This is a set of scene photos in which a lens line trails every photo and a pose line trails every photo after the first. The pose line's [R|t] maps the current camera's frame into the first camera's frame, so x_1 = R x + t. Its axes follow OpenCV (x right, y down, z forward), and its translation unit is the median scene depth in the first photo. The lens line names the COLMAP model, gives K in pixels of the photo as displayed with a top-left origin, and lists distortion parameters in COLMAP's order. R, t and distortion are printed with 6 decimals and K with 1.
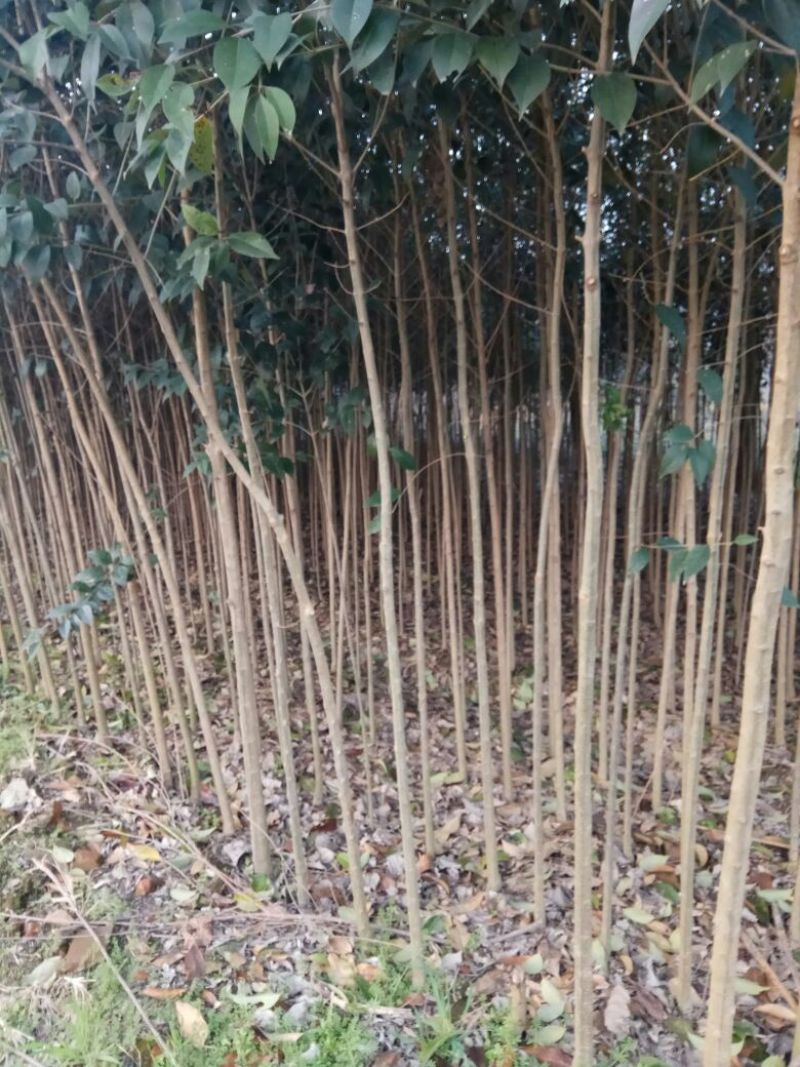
lens RADIAL K [[822.5, 0, 398.5], [0, 822.5, 531.0], [0, 0, 1]] dist [0.092006, -0.130320]
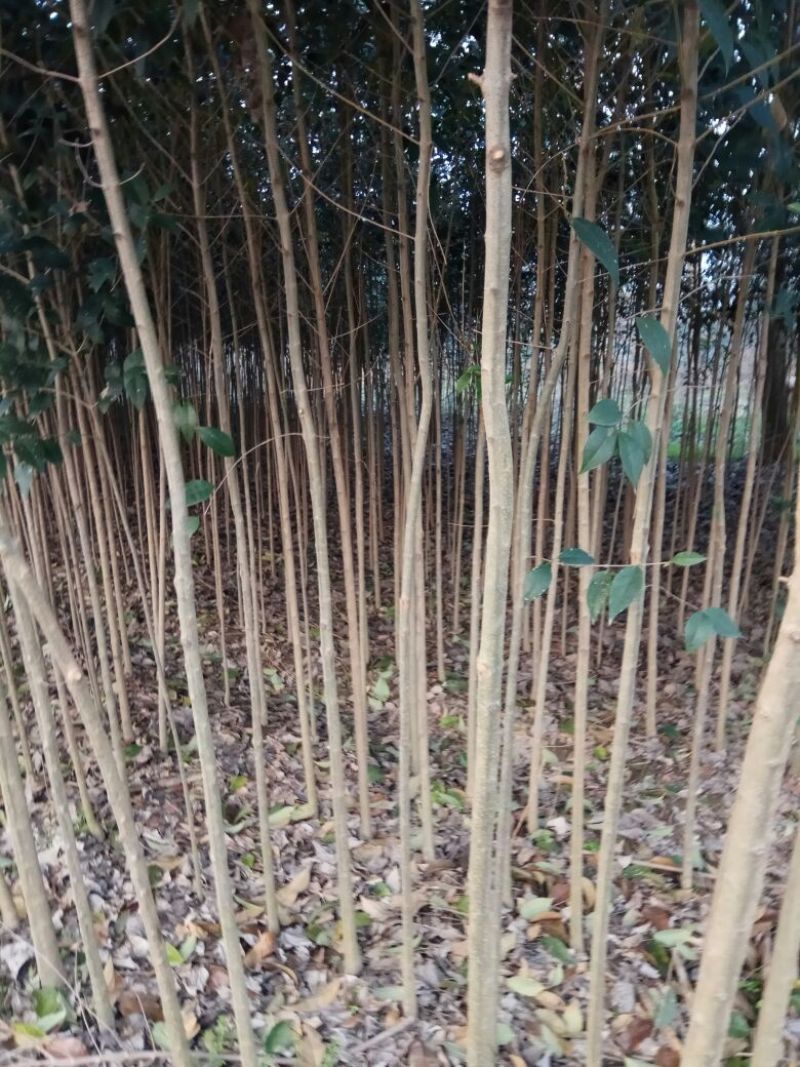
lens RADIAL K [[788.8, 0, 396.3], [0, 788.8, 532.0], [0, 0, 1]] dist [0.030567, -0.032871]
pose [[0.982709, -0.035342, 0.181751, 0.029123], [0.024906, 0.997924, 0.059384, -0.039633], [-0.183472, -0.053831, 0.981550, 0.244576]]
